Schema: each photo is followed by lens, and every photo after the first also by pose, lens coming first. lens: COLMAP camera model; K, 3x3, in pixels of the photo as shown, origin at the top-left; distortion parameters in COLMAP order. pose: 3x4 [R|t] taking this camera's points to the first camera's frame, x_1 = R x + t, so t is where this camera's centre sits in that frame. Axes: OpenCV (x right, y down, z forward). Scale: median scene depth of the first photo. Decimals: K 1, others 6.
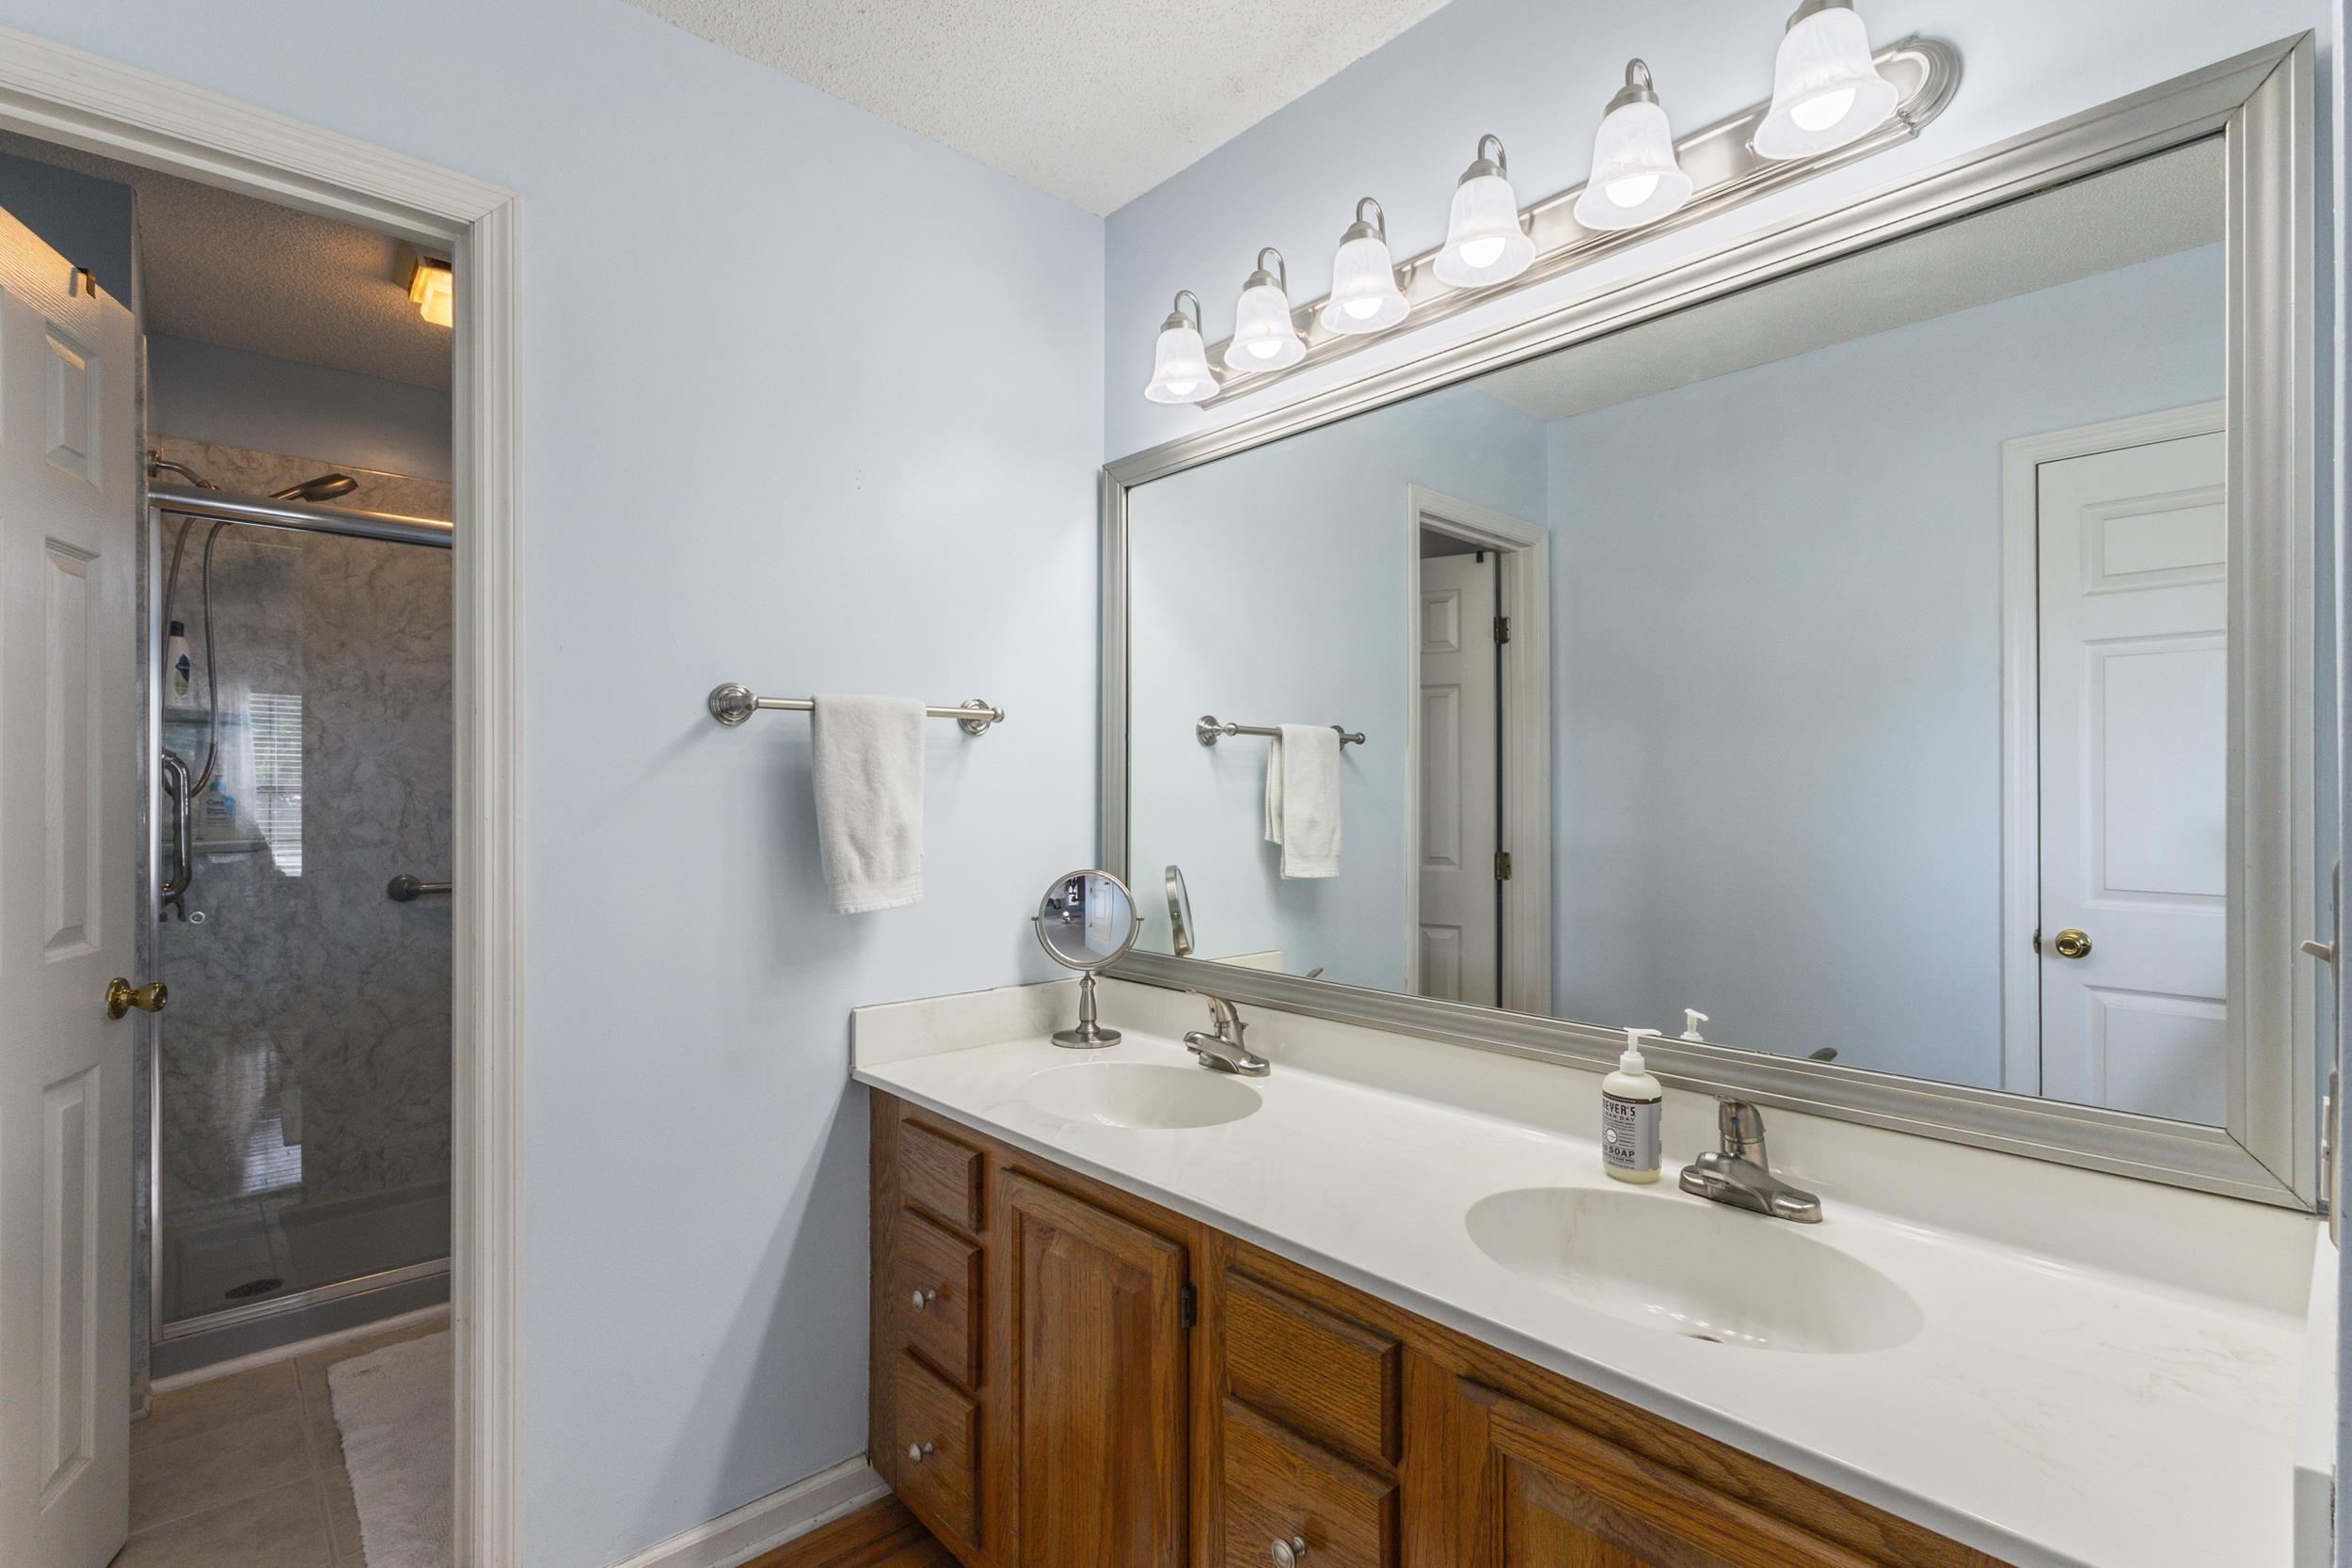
lens RADIAL K [[1095.7, 0, 1175.6], [0, 1095.7, 797.3], [0, 0, 1]] dist [0.002419, 0.001011]
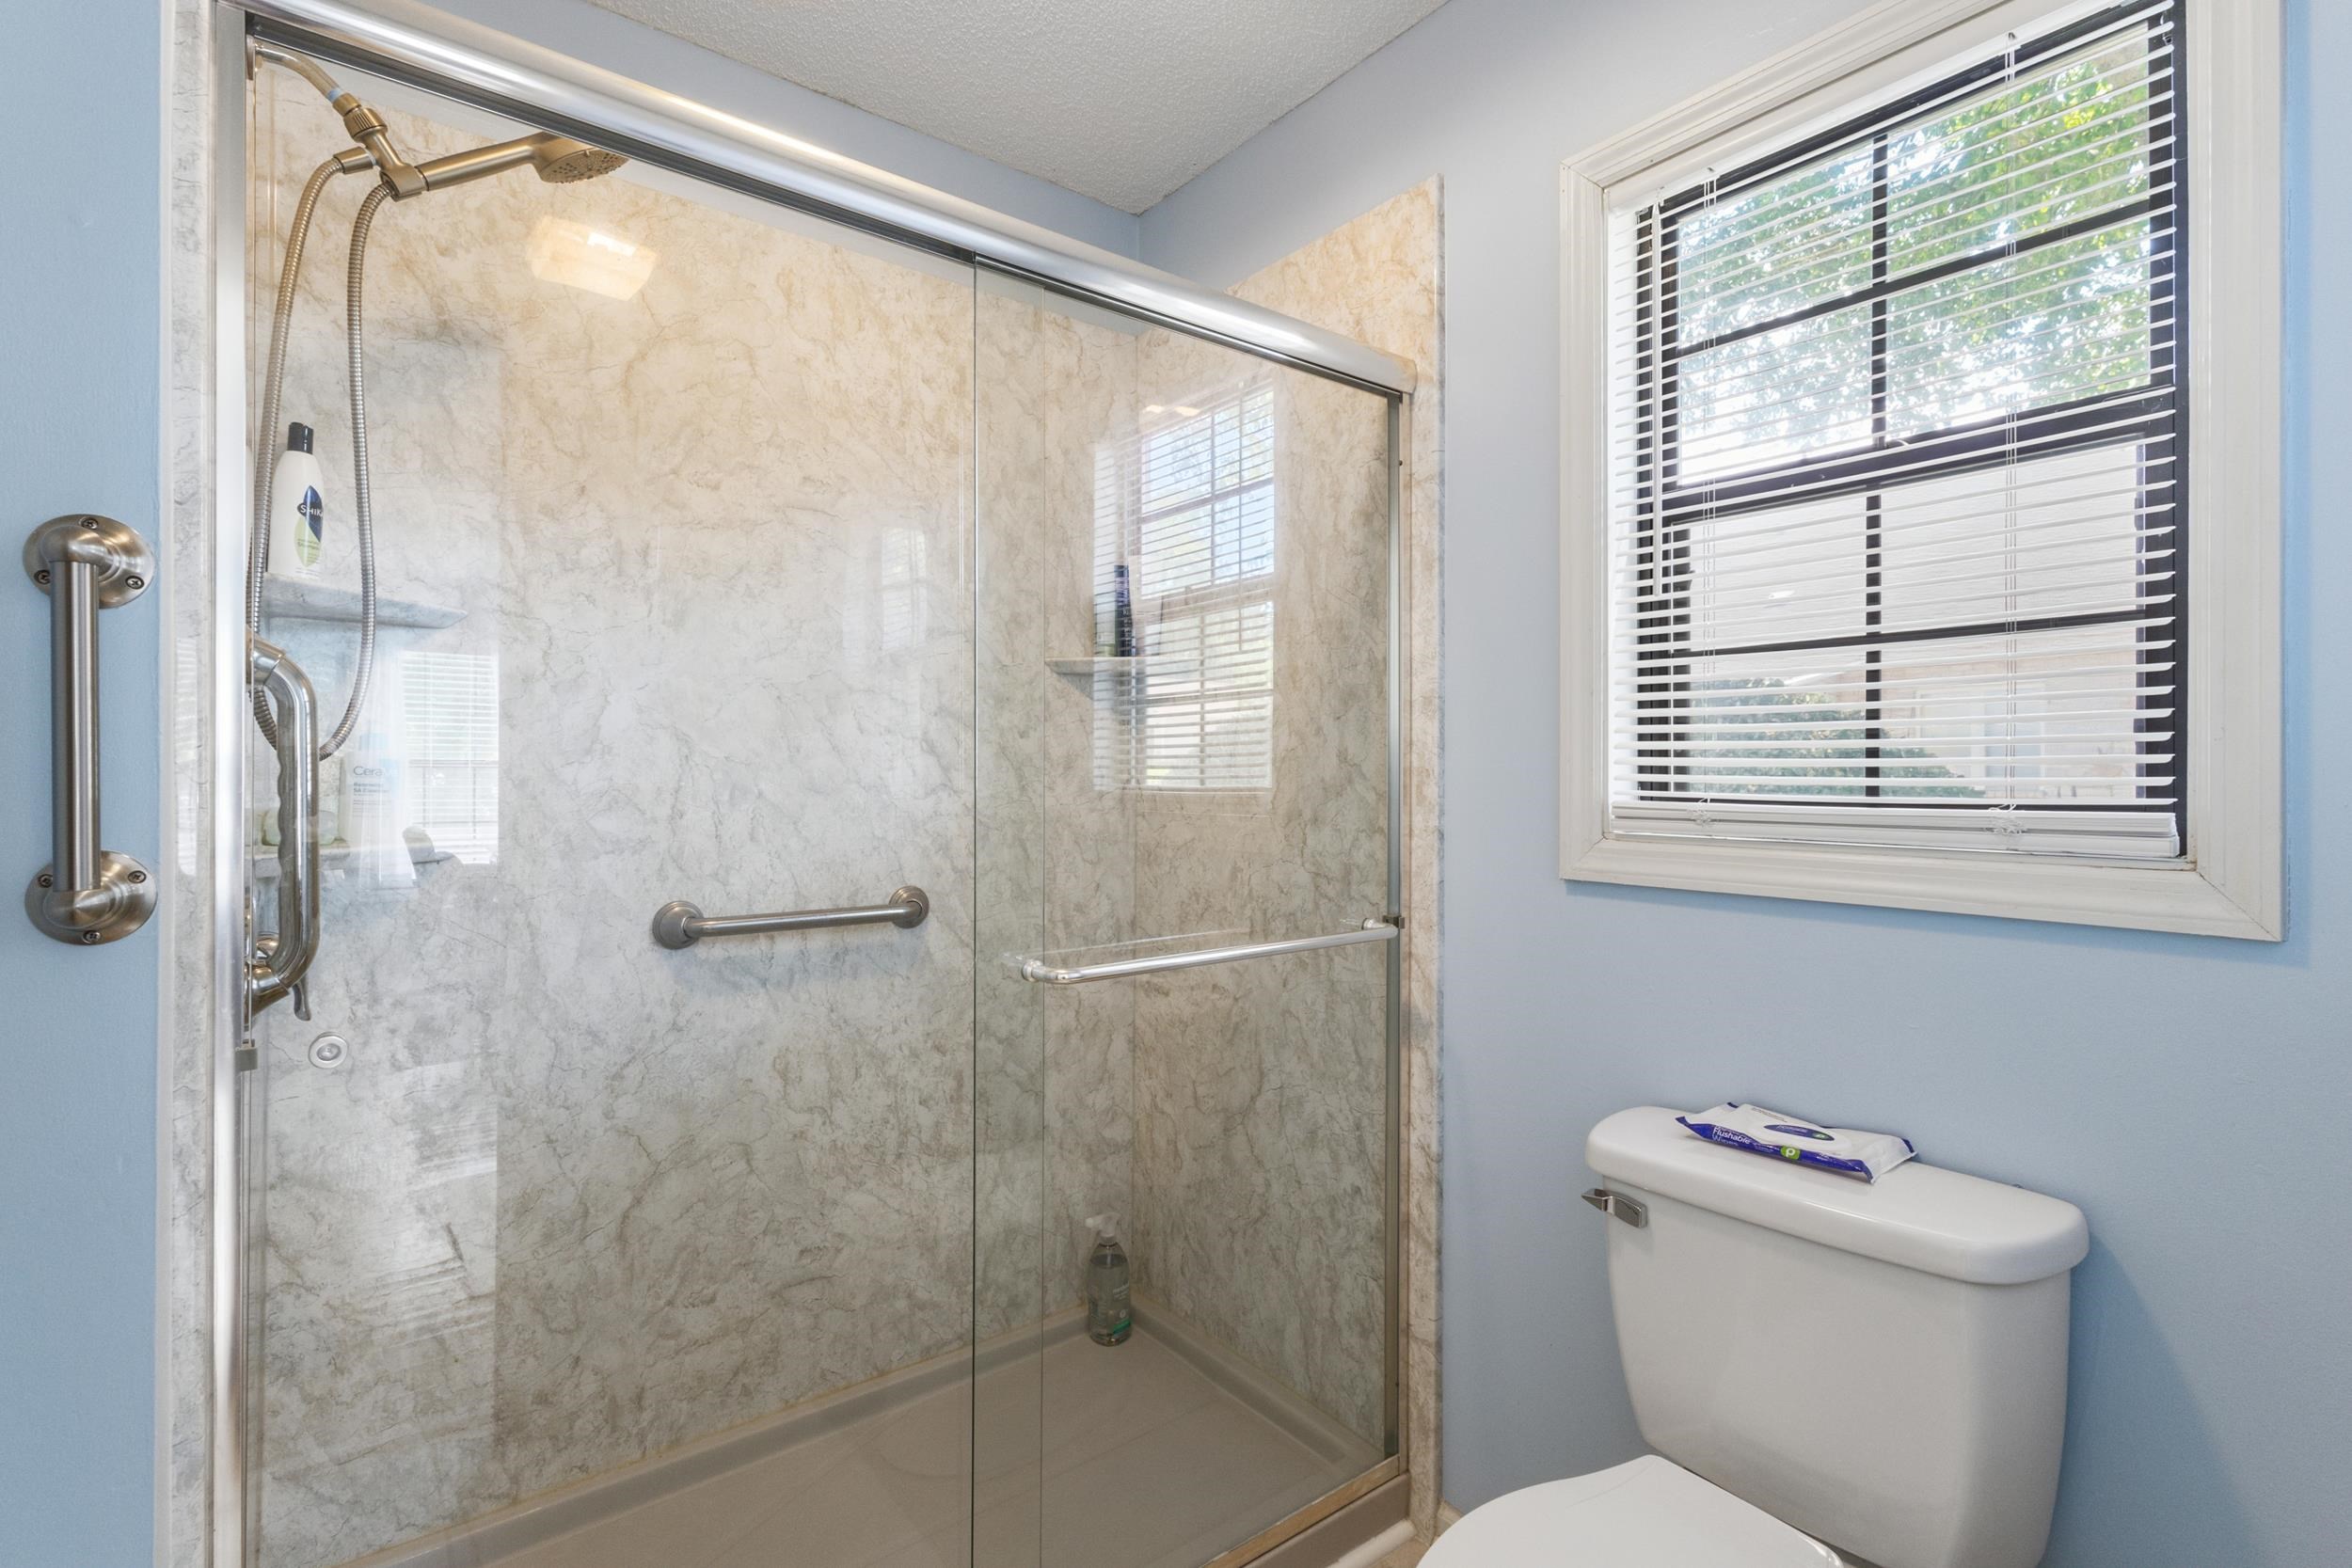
lens RADIAL K [[1095.7, 0, 1176.5], [0, 1095.7, 773.3], [0, 0, 1]] dist [0.002419, 0.001011]
pose [[0.996994, 0.006083, -0.077237, -0.412504], [-0.005969, 0.999981, 0.001705, 0.002019], [0.077246, -0.001239, 0.997011, 0.466233]]
